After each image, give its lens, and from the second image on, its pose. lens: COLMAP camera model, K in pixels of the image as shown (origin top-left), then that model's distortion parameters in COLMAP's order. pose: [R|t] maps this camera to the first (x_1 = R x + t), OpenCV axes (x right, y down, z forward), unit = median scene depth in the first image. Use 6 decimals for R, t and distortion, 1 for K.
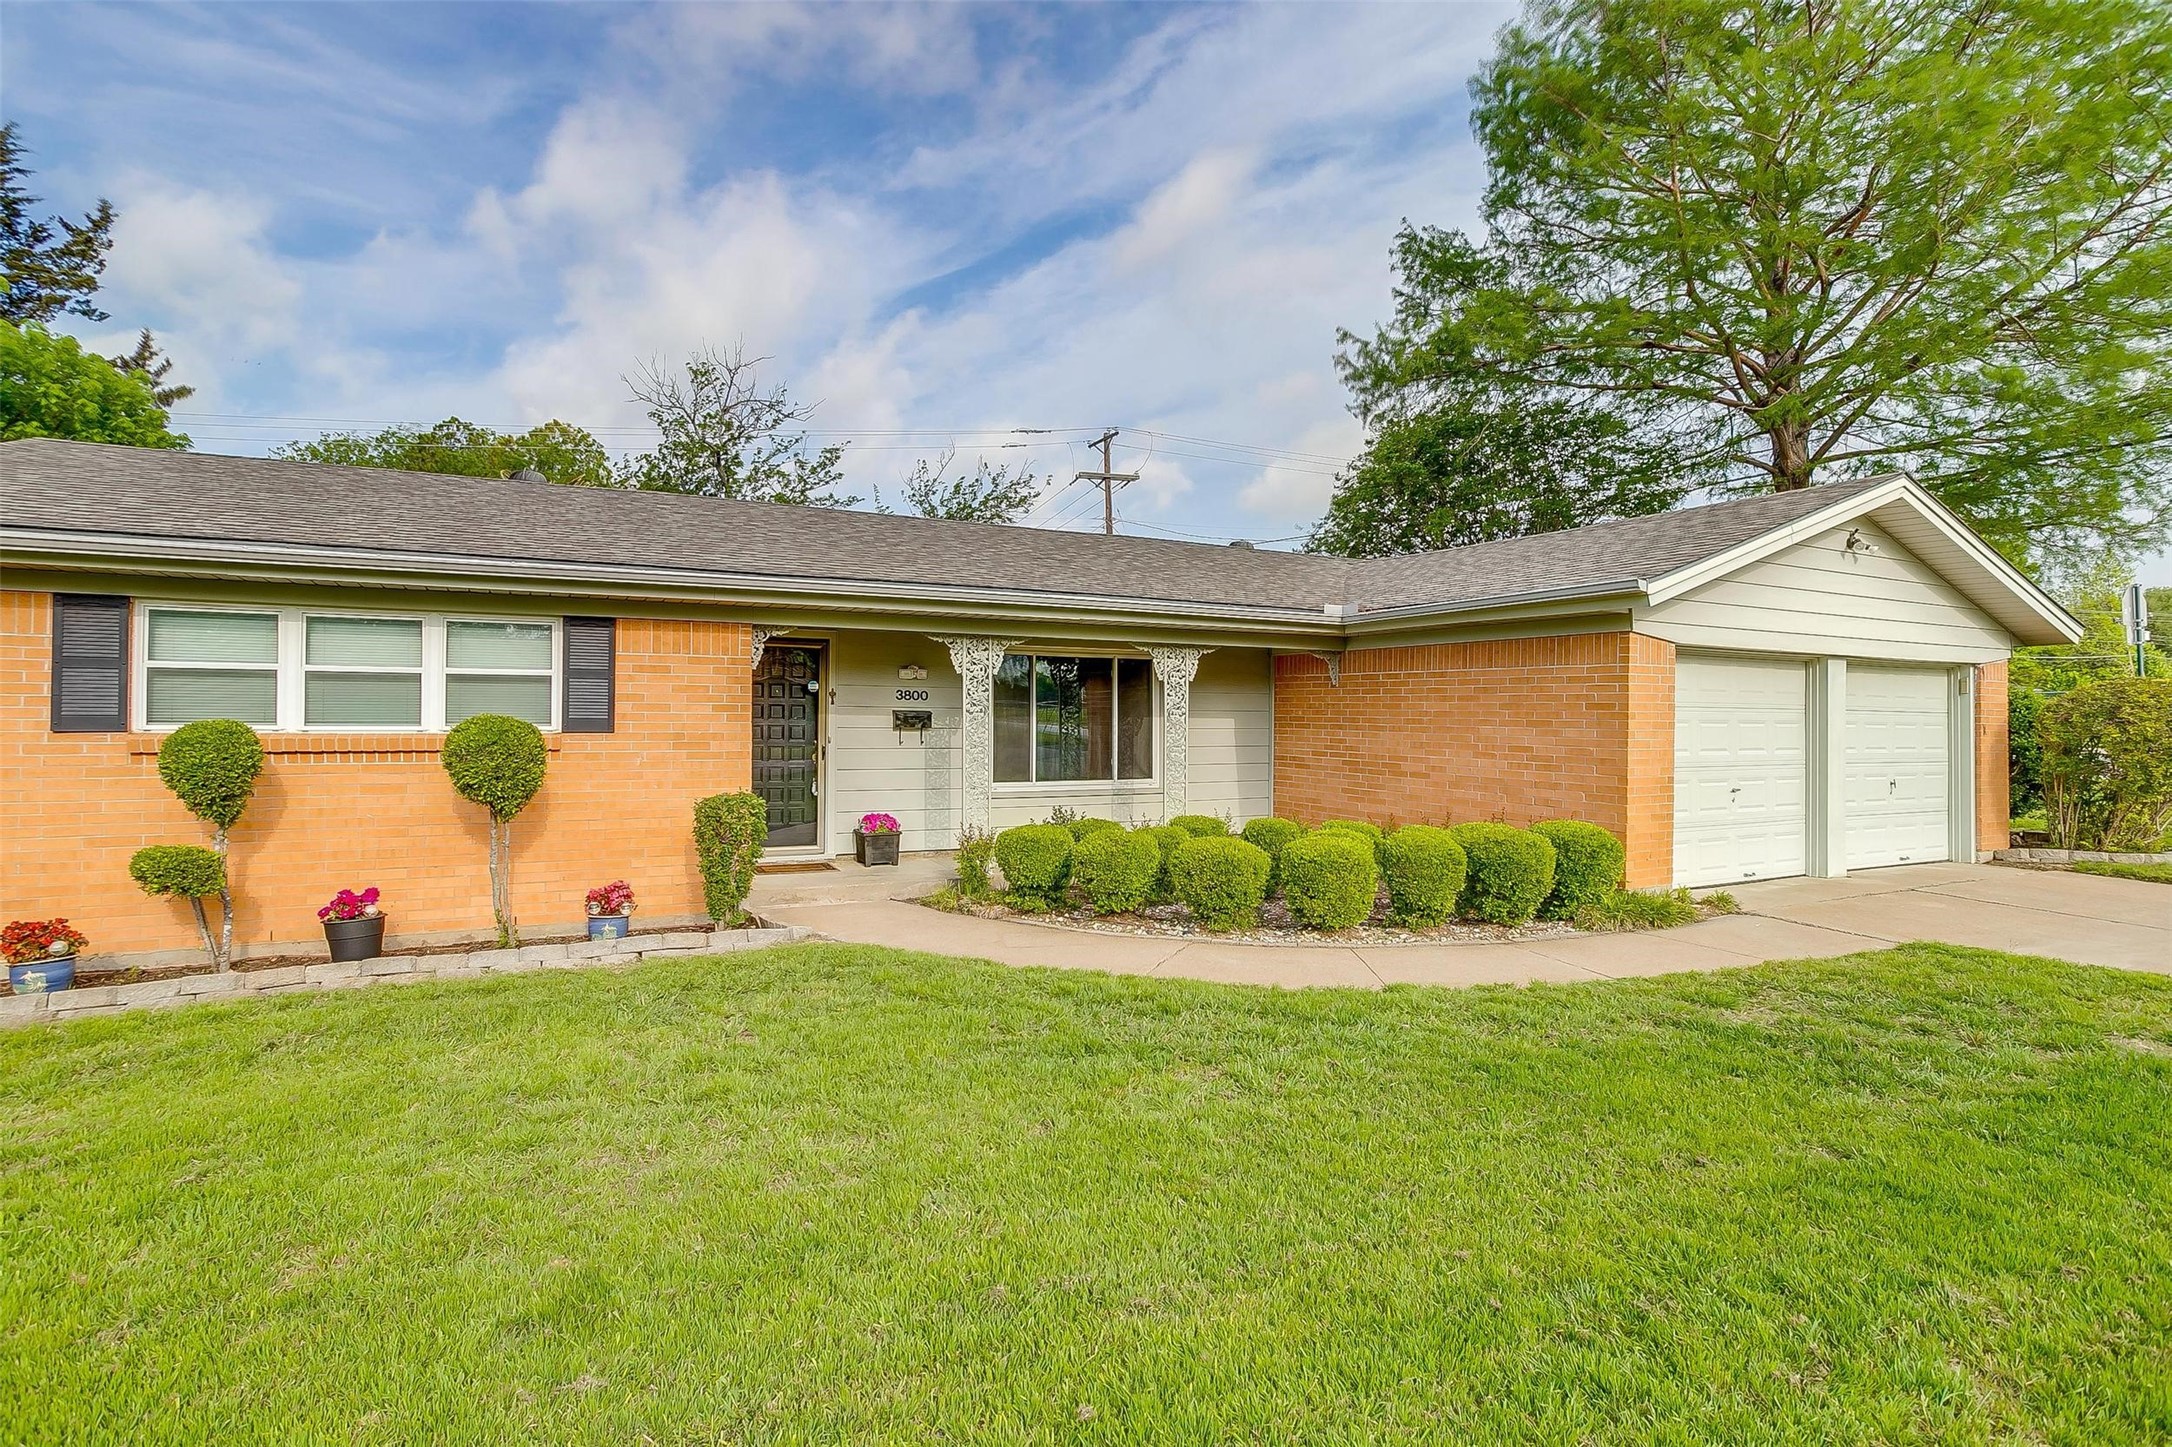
lens RADIAL K [[1050.4, 0, 1063.0], [0, 1050.4, 700.2], [0, 0, 1]] dist [-0.047053, 0.025163]
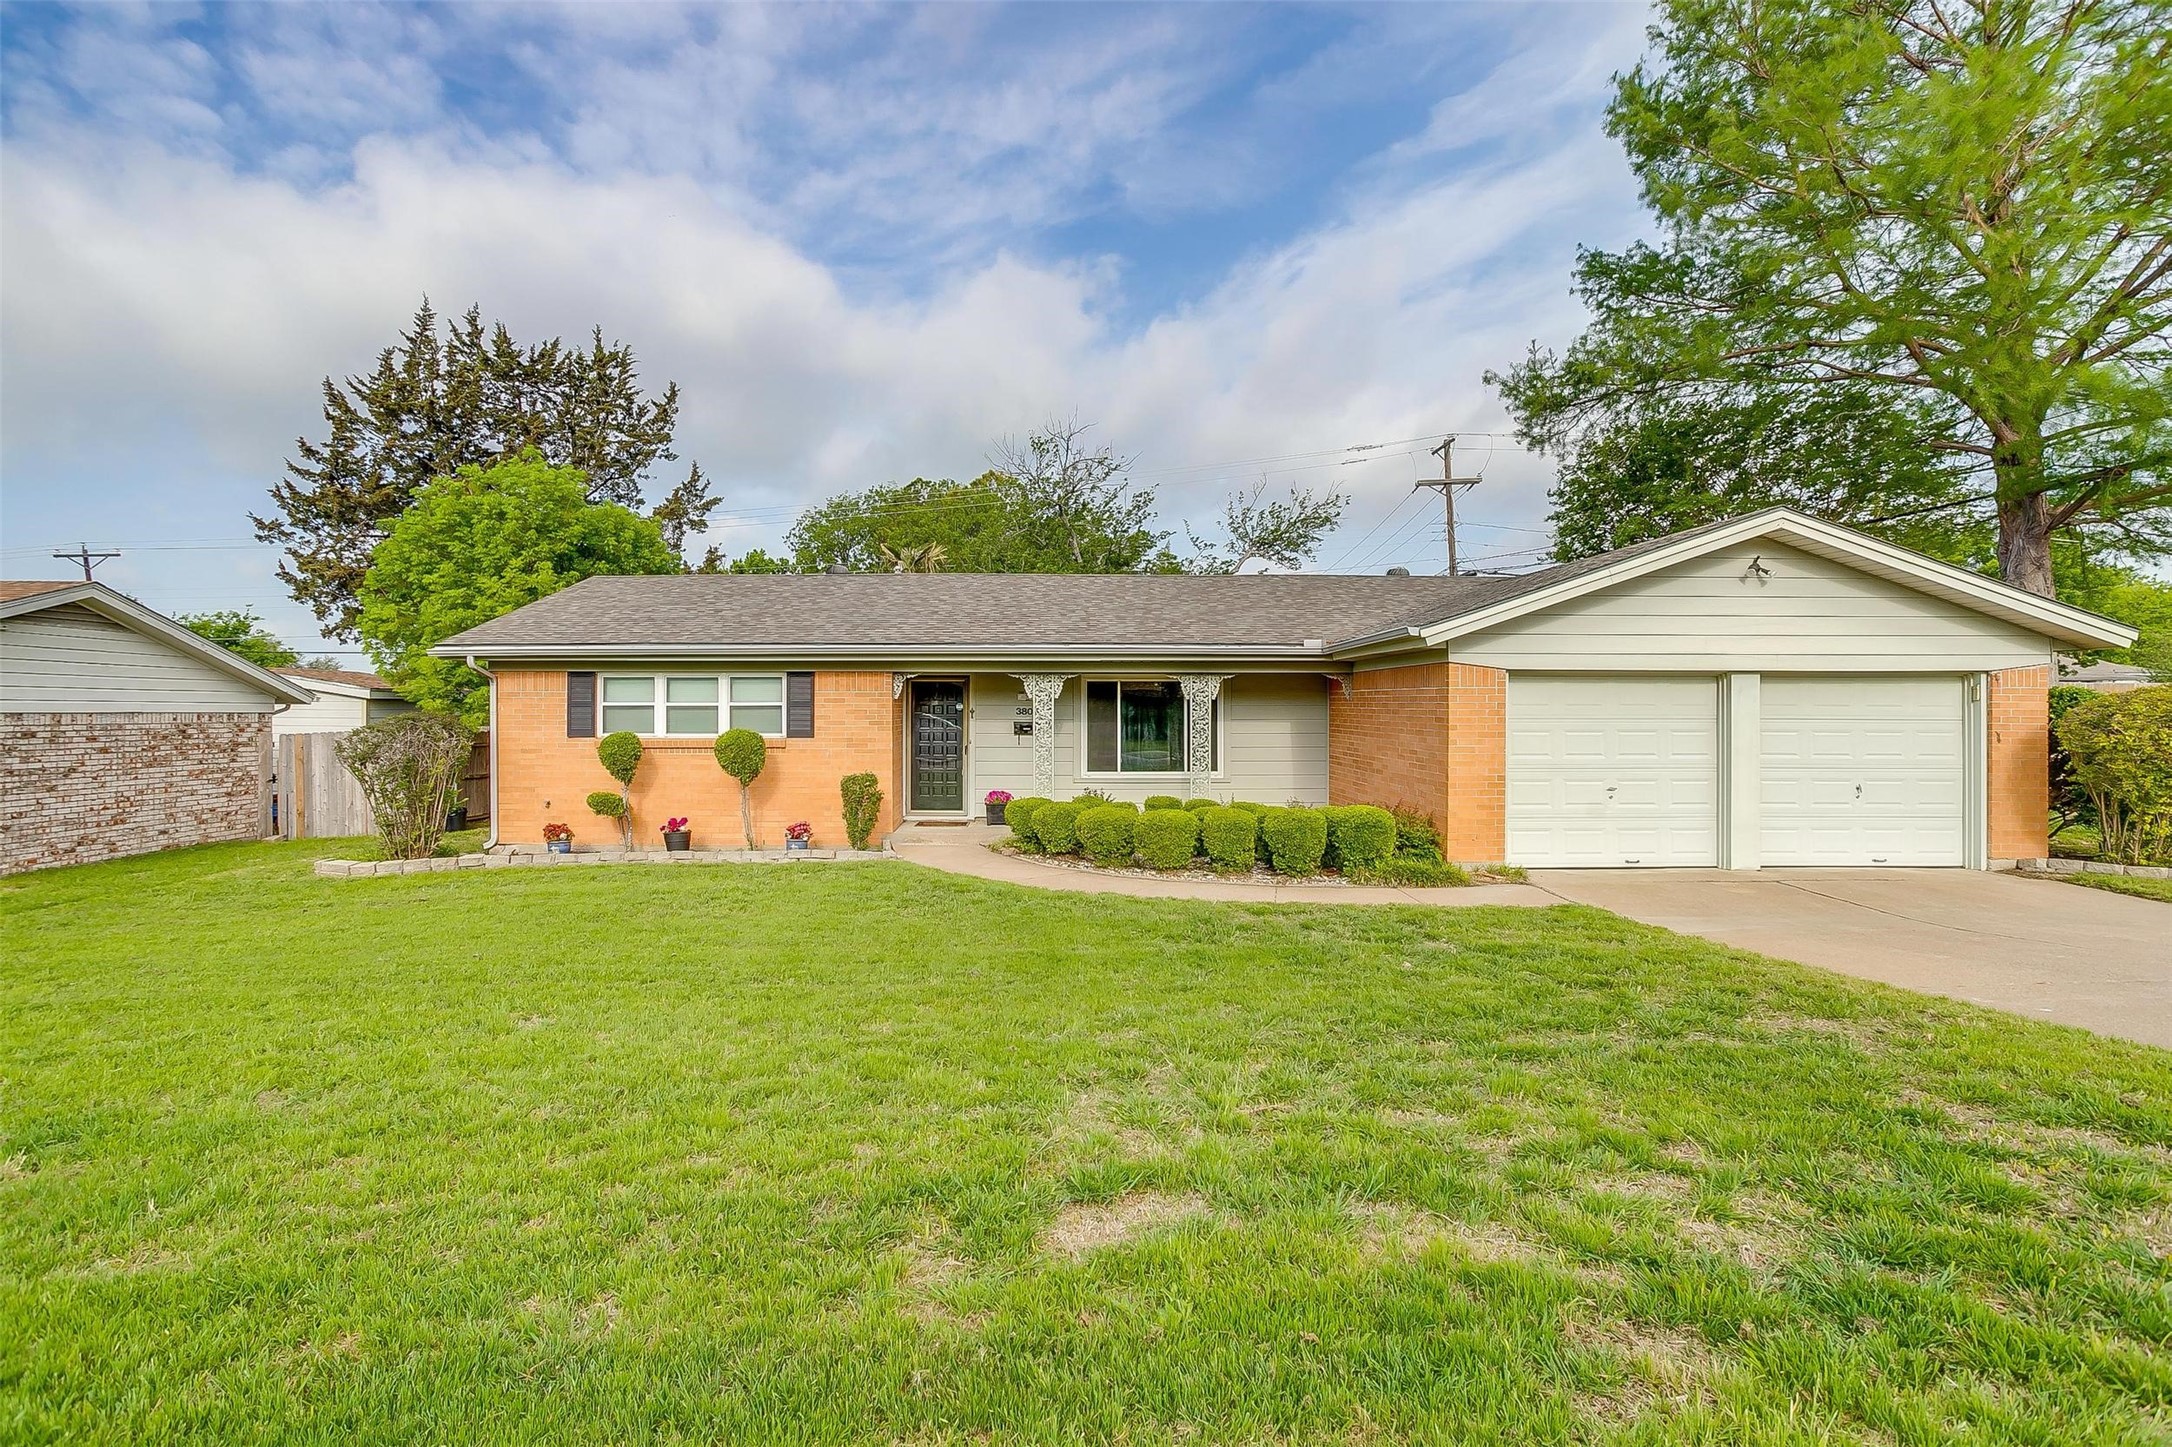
lens RADIAL K [[1050.4, 0, 1063.0], [0, 1050.4, 700.2], [0, 0, 1]] dist [-0.047053, 0.025163]
pose [[0.899765, -0.011179, -0.436232, 0.591279], [0.013802, 0.999901, 0.002843, -0.025383], [0.436157, -0.008579, 0.899830, -0.327394]]
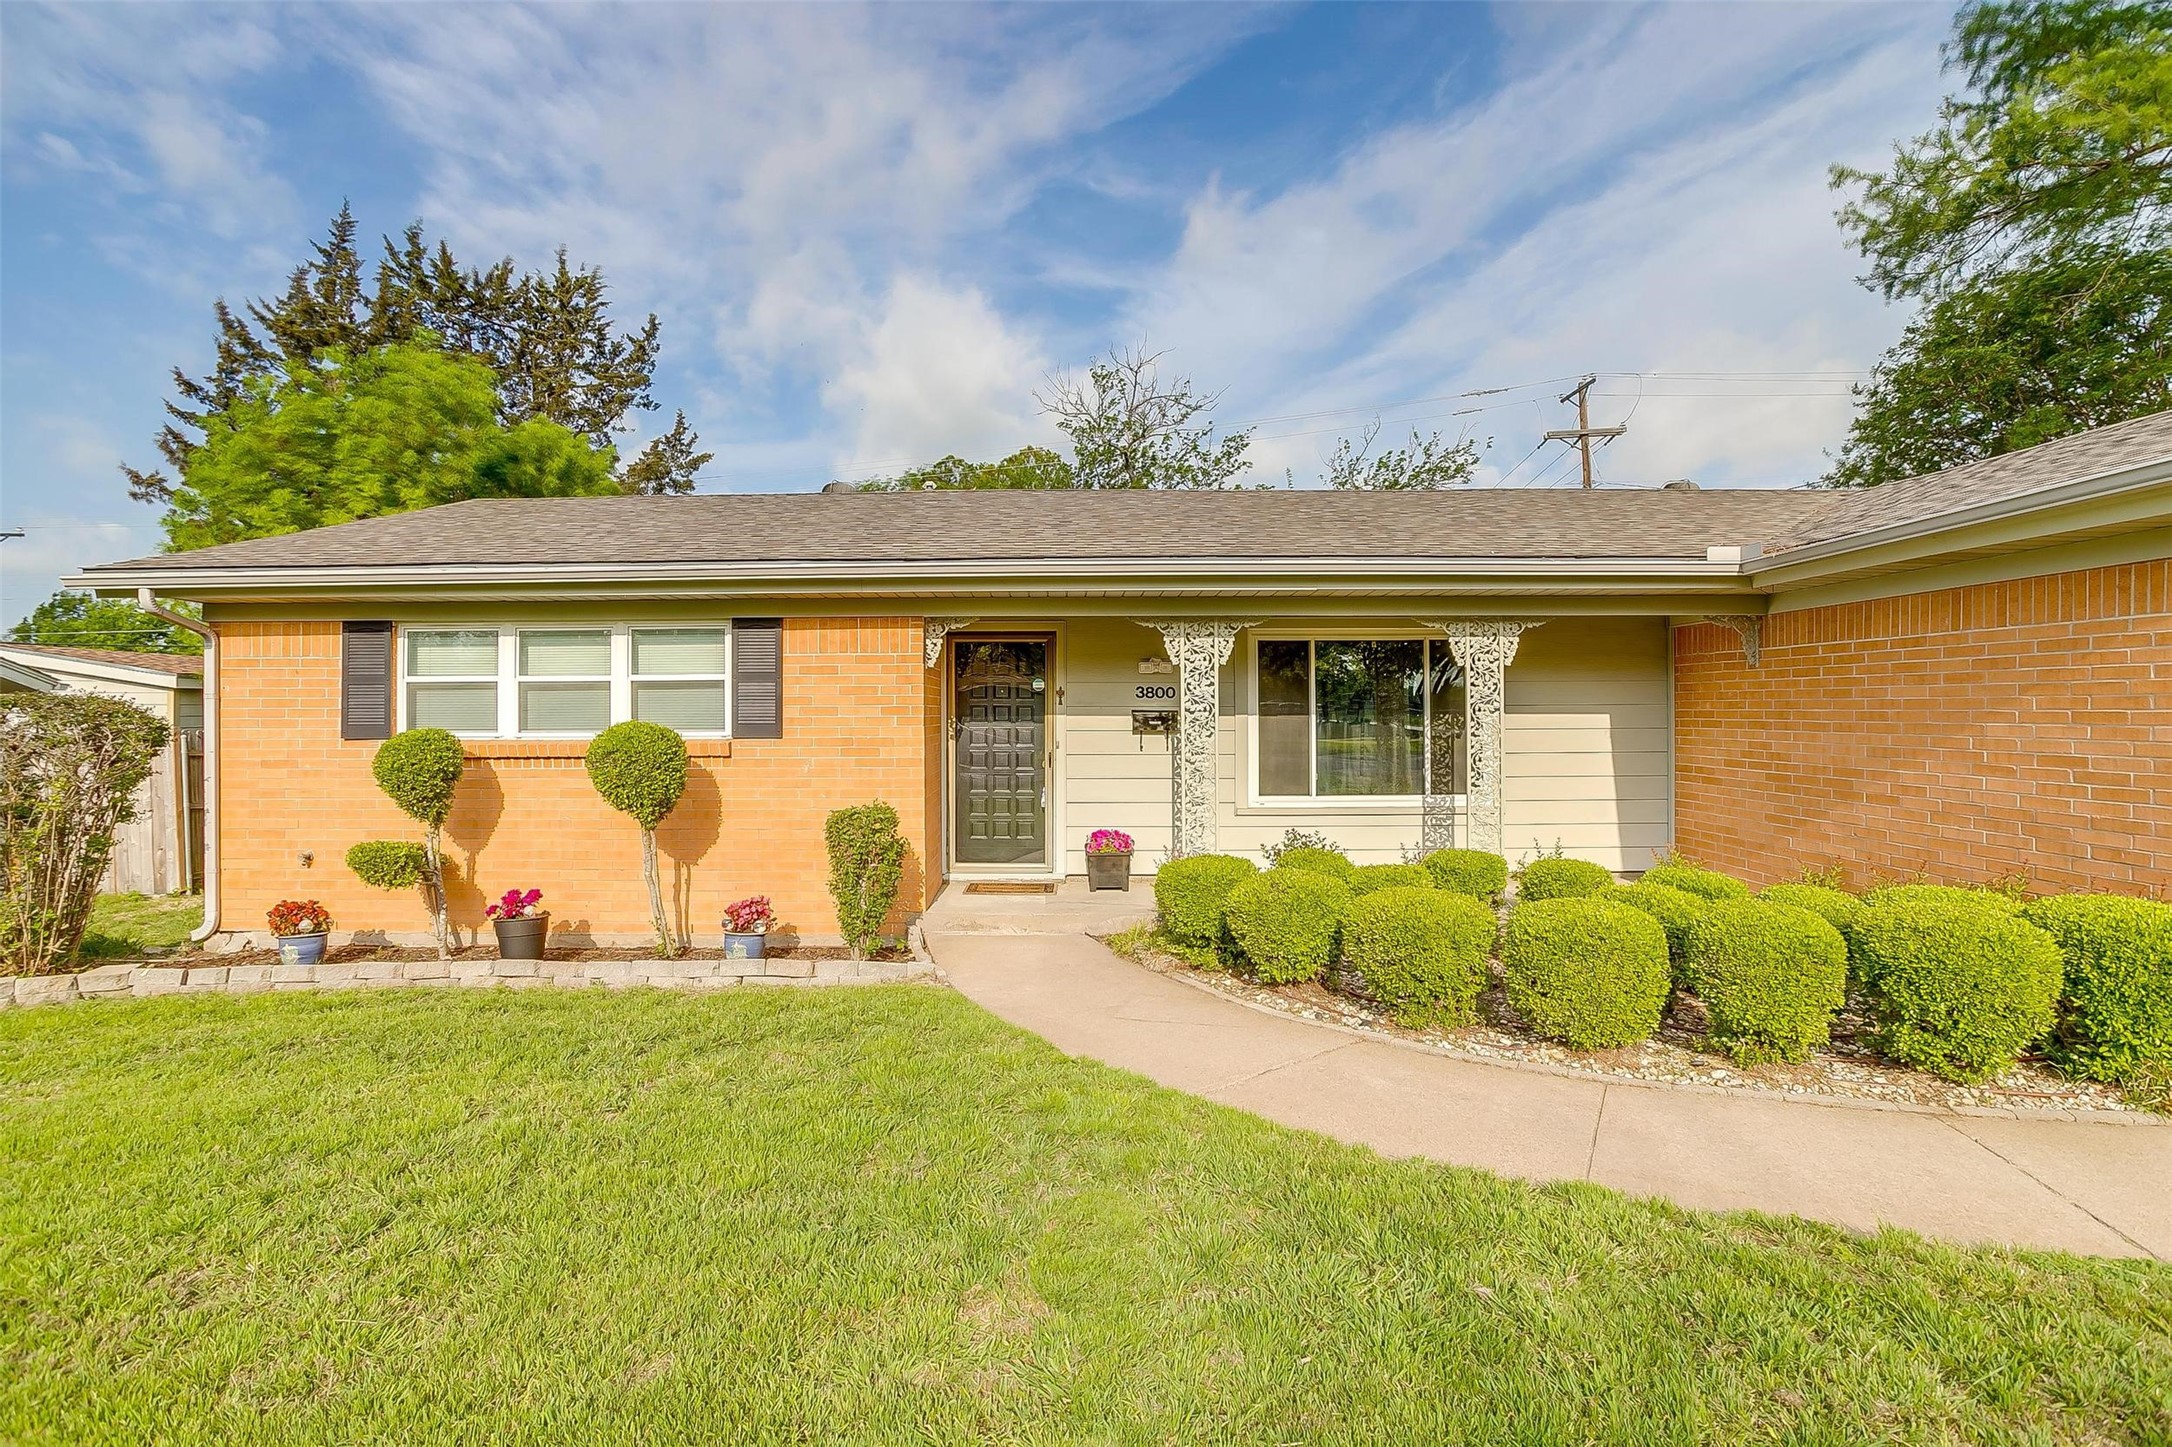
lens RADIAL K [[1050.4, 0, 1063.0], [0, 1050.4, 700.2], [0, 0, 1]] dist [-0.047053, 0.025163]
pose [[0.889246, -0.018446, -0.457057, 0.198131], [0.018271, 0.999822, -0.004804, 0.004739], [0.457064, -0.004079, 0.889425, 0.221899]]
